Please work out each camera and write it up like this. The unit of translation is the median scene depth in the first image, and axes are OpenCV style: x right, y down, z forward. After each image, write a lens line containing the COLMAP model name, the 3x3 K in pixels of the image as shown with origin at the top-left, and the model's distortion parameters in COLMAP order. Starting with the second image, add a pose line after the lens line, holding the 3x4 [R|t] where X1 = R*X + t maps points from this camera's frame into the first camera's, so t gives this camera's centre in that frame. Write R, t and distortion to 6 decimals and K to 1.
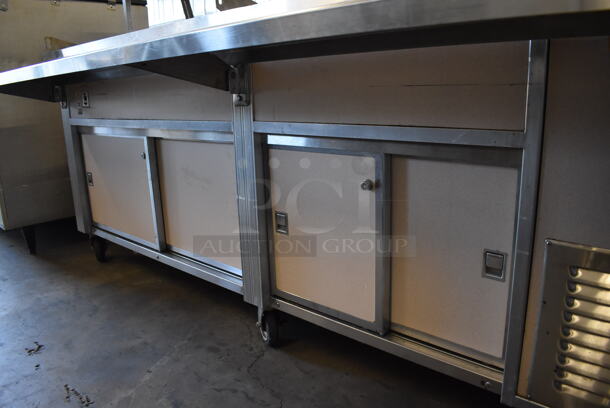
lens RADIAL K [[484.1, 0, 306.2], [0, 484.1, 207.4], [0, 0, 1]] dist [-0.058431, -0.012001]
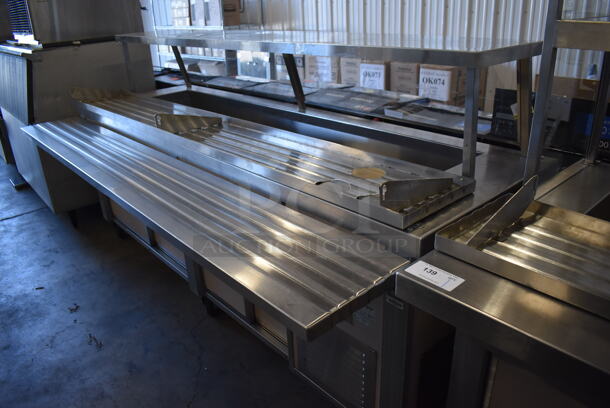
lens RADIAL K [[484.1, 0, 304.0], [0, 484.1, 203.4], [0, 0, 1]] dist [-0.058431, -0.012001]
pose [[0.993876, 0.026420, -0.107298, 0.407394], [-0.007269, 0.984527, 0.175081, -0.369417], [0.110264, -0.173229, 0.978690, -0.501846]]
